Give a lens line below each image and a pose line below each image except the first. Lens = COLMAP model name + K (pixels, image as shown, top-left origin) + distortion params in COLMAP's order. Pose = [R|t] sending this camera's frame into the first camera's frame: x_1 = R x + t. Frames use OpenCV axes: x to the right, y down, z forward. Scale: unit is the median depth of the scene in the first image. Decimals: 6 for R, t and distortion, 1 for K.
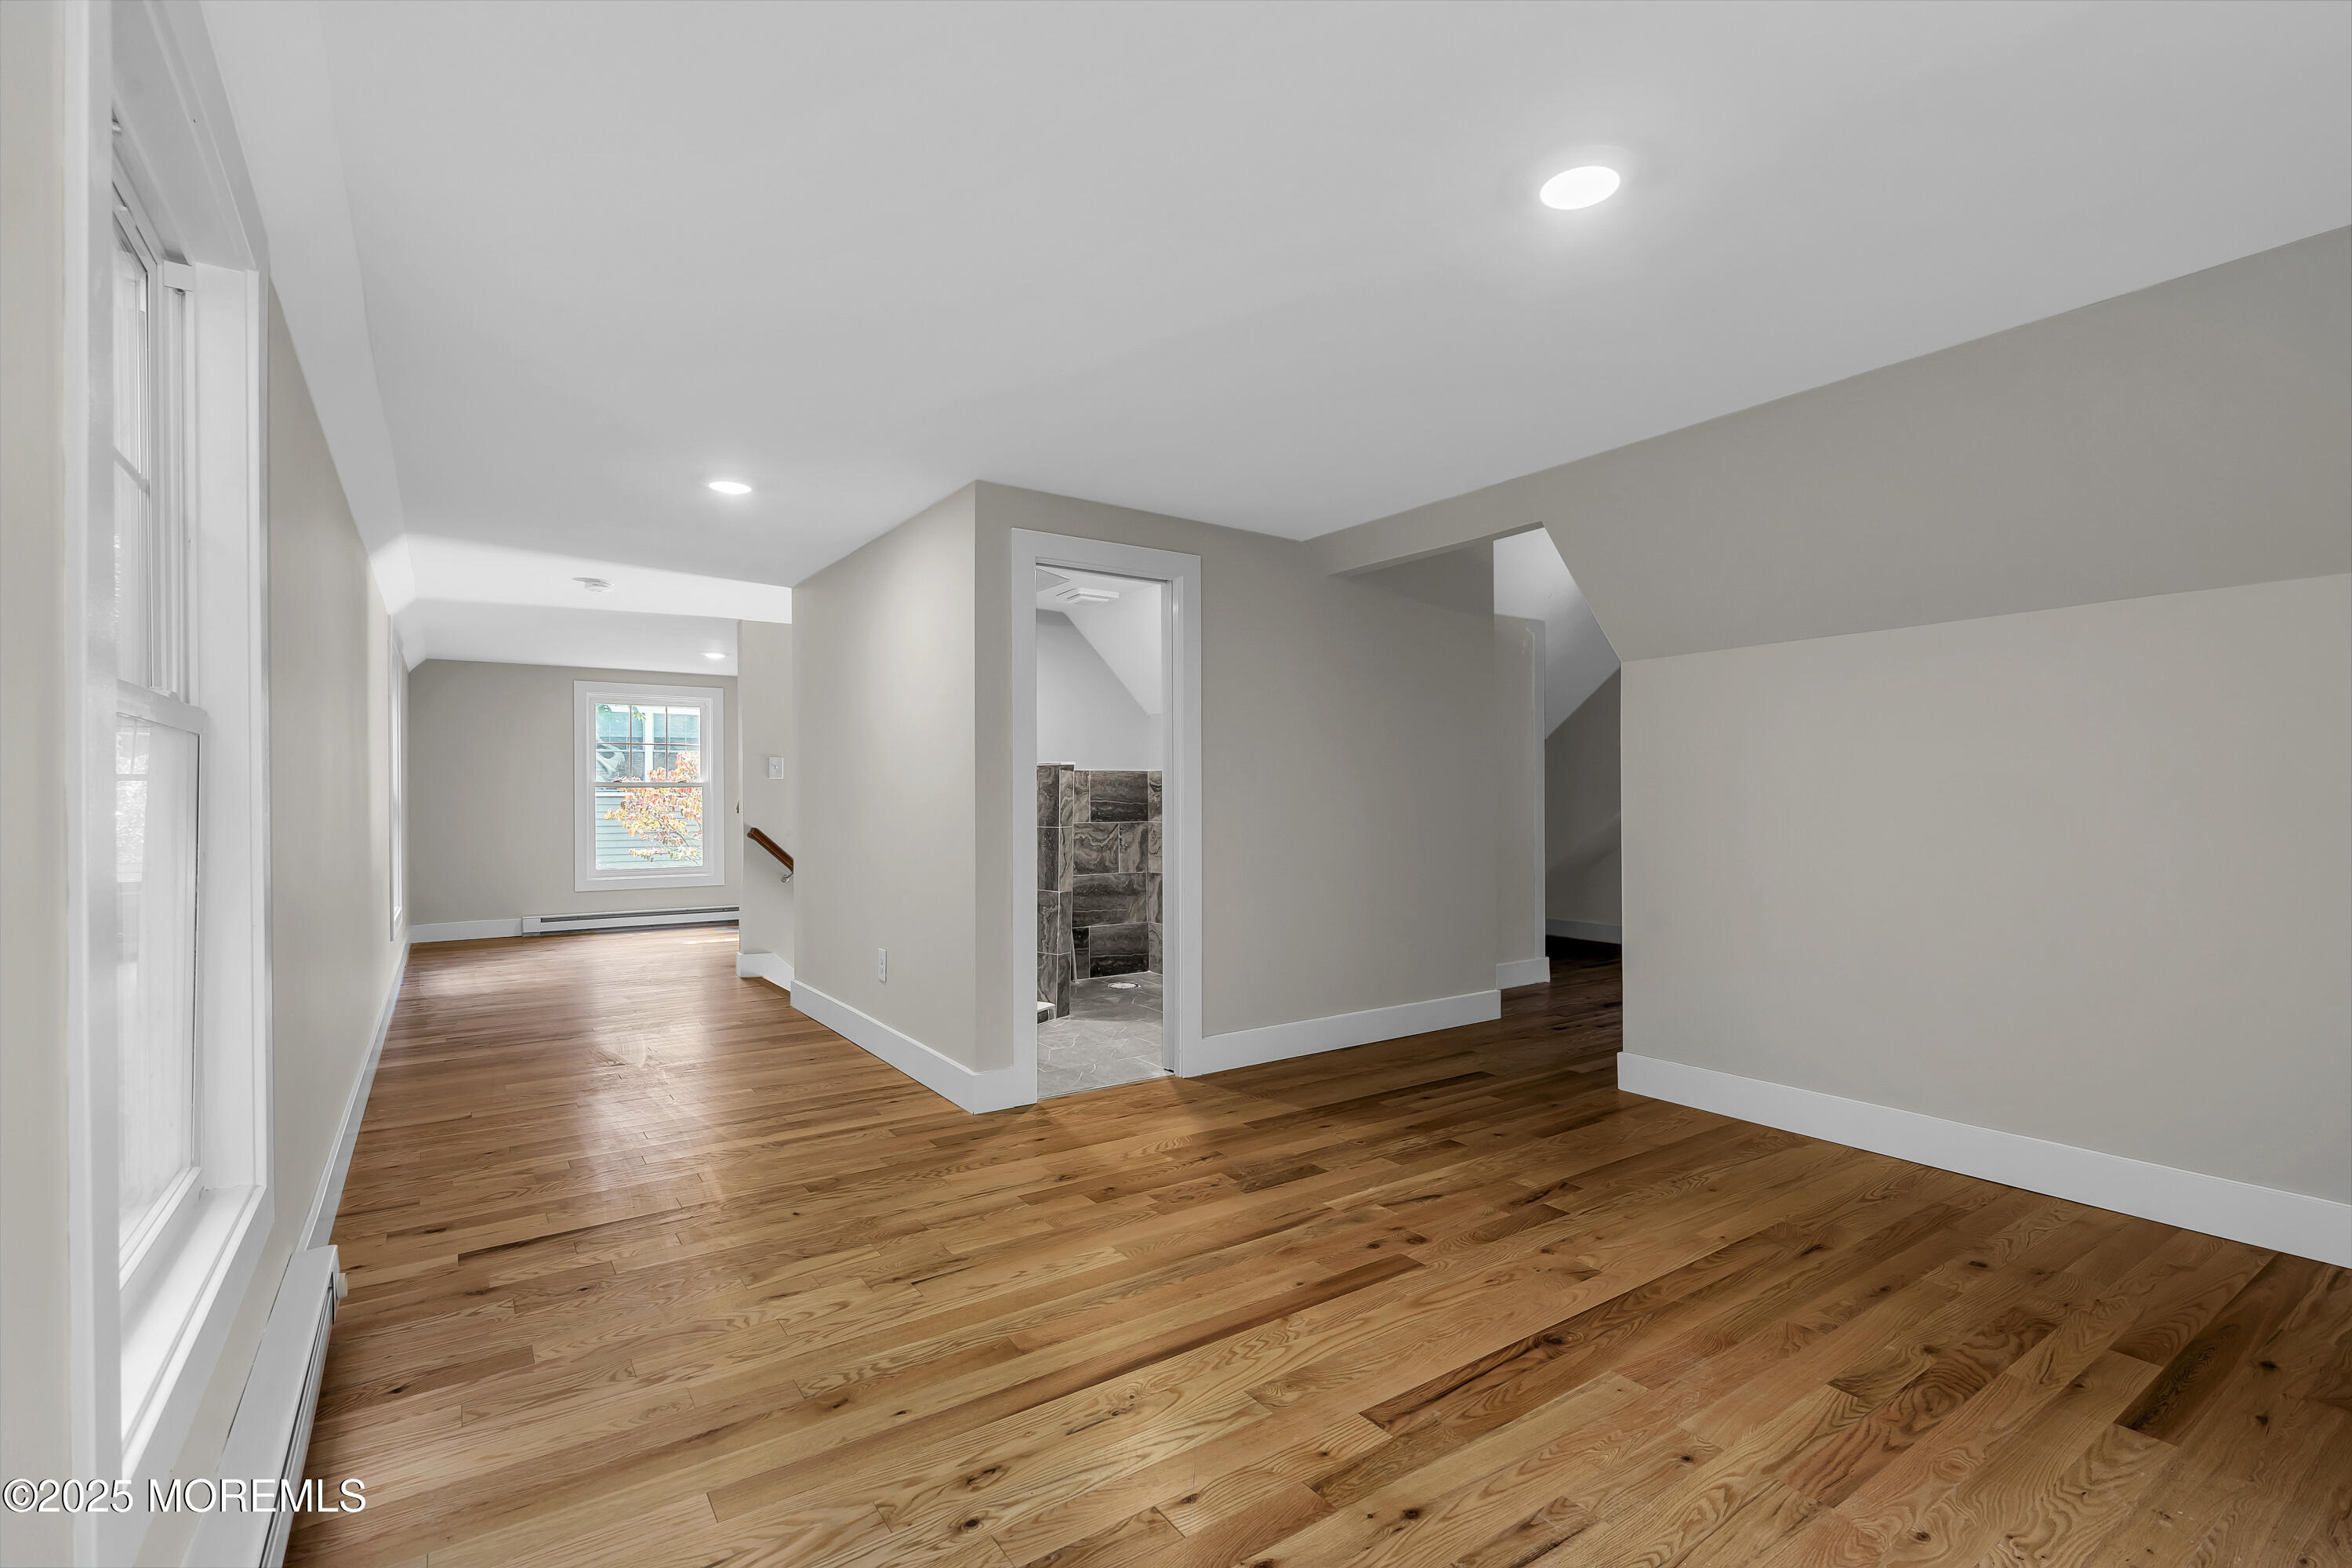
lens RADIAL K [[1060.5, 0, 1187.1], [0, 1060.5, 792.1], [0, 0, 1]] dist [0.000656, 0.000212]
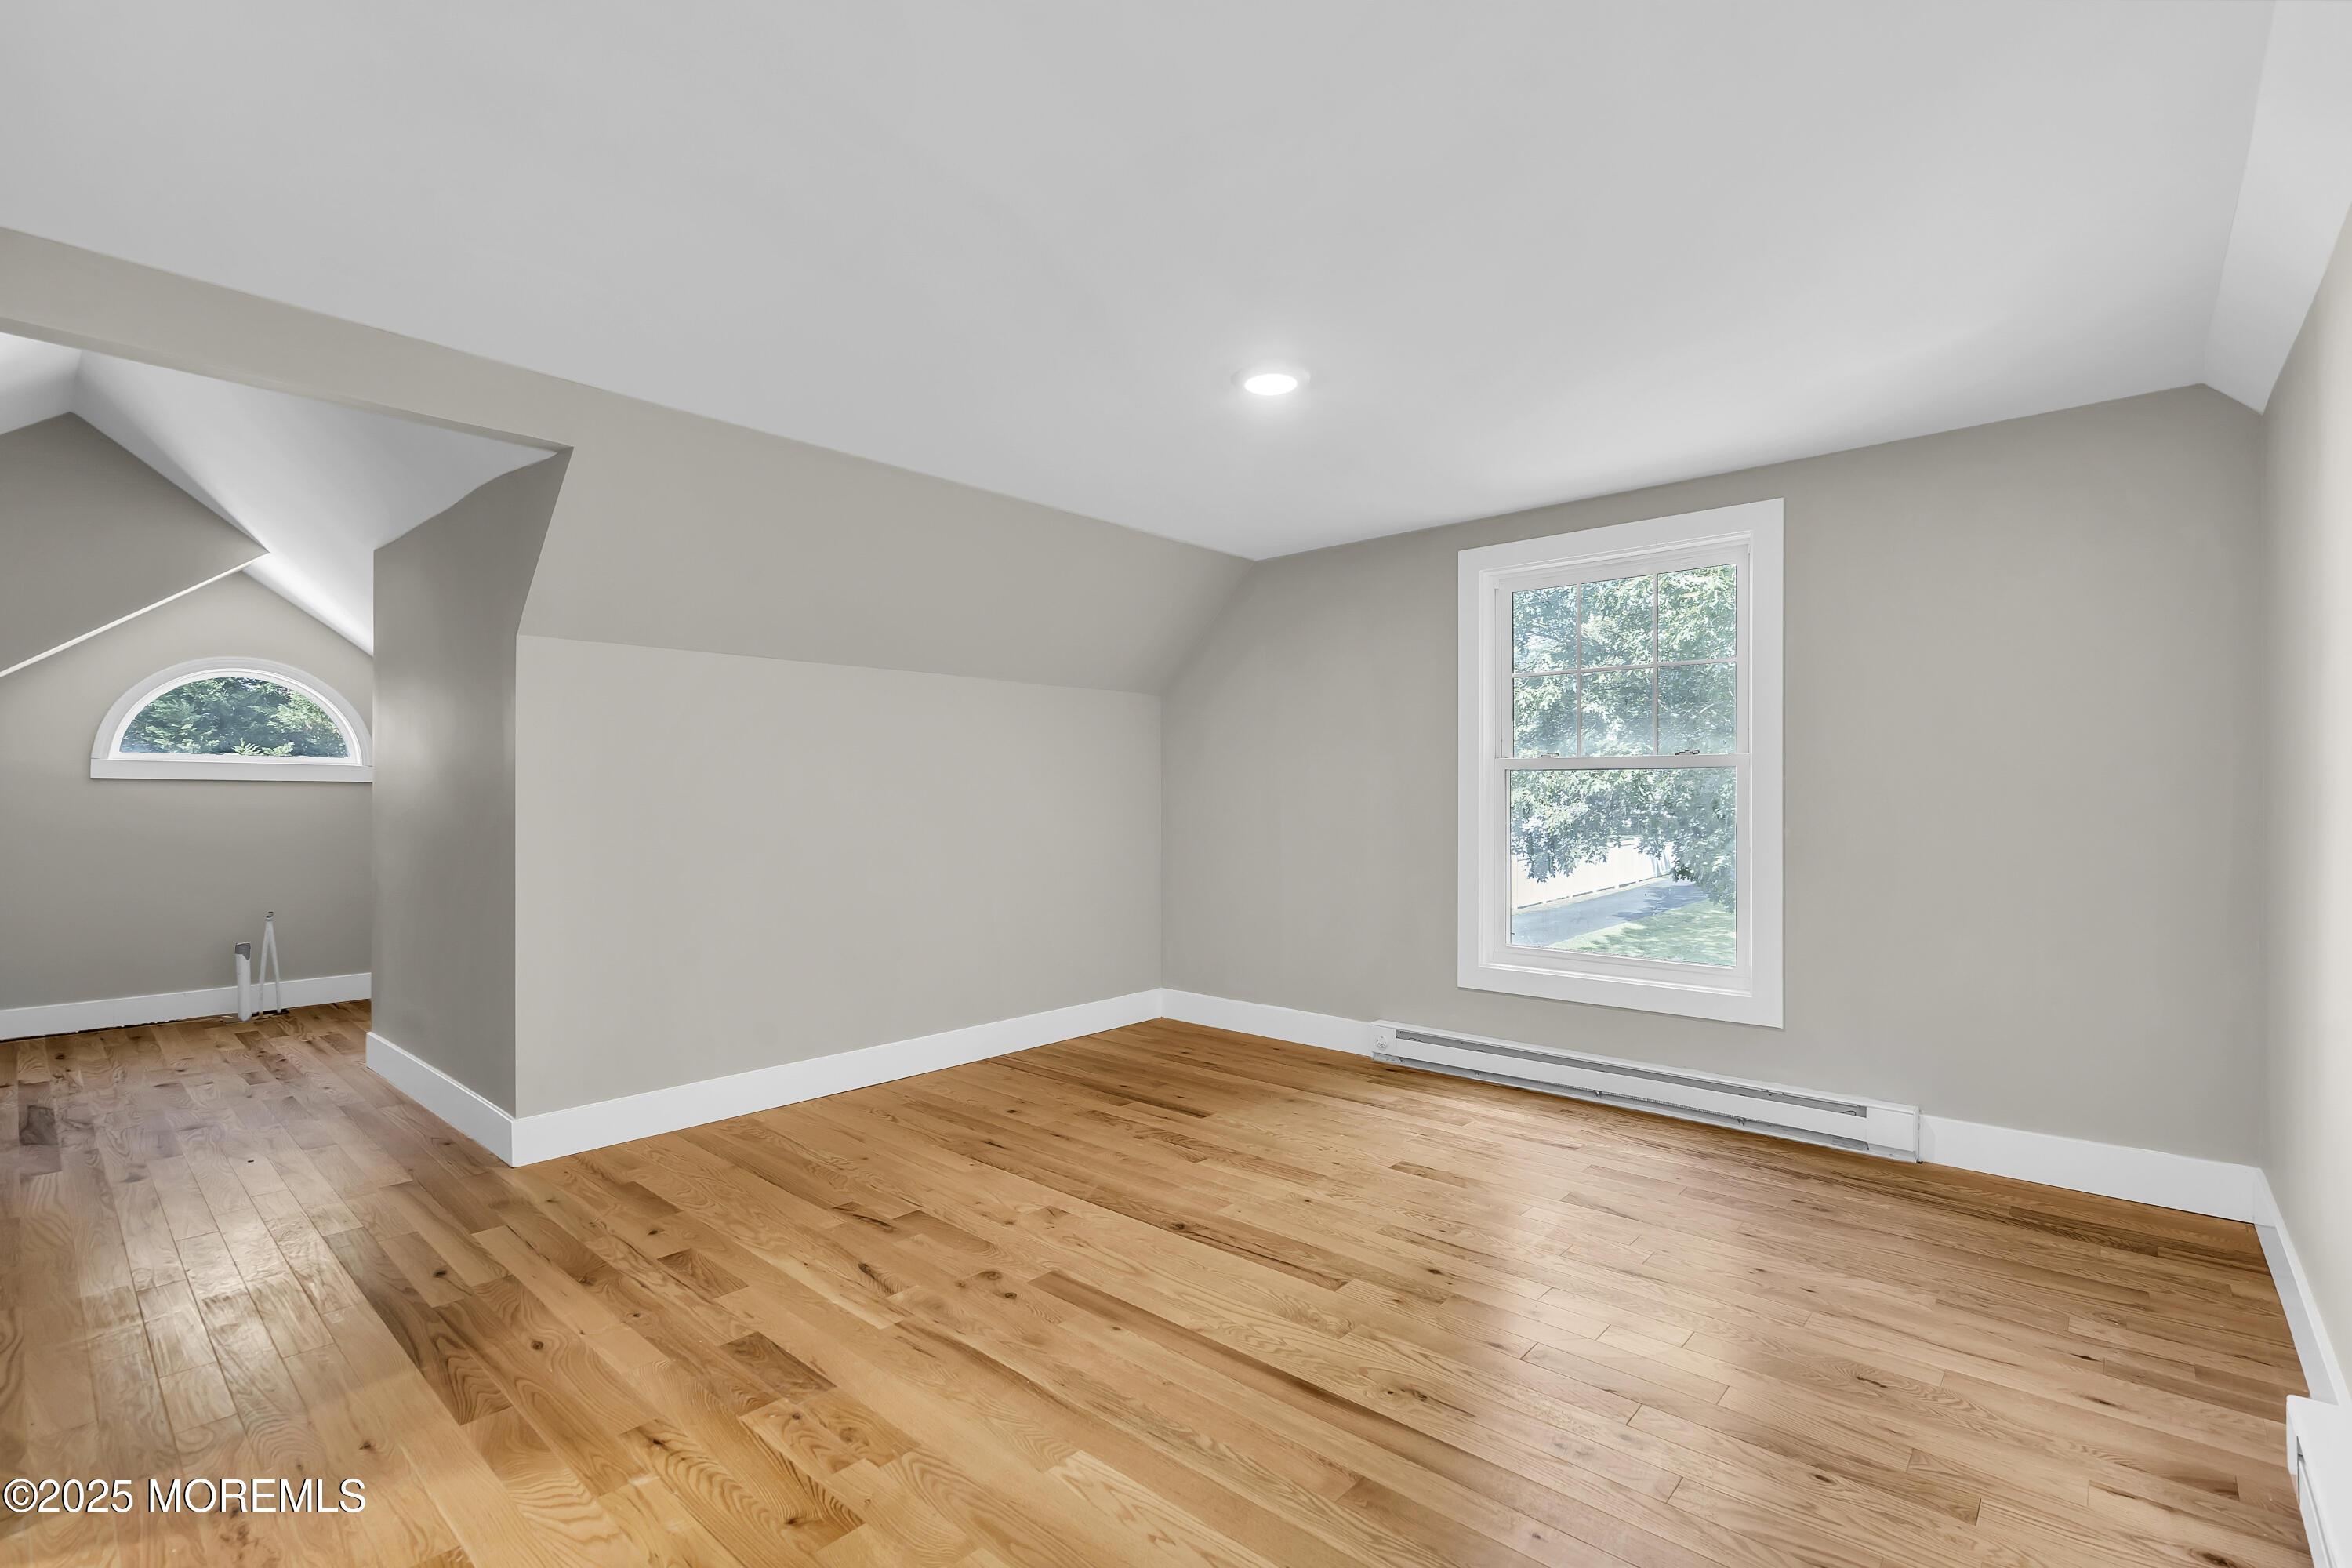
lens RADIAL K [[1060.5, 0, 1188.1], [0, 1060.5, 796.0], [0, 0, 1]] dist [0.000656, 0.000212]
pose [[-0.240673, 0.005855, 0.970589, -0.550415], [-0.008209, 0.999934, -0.008068, 0.005317], [-0.970572, -0.009909, -0.240609, 0.796498]]
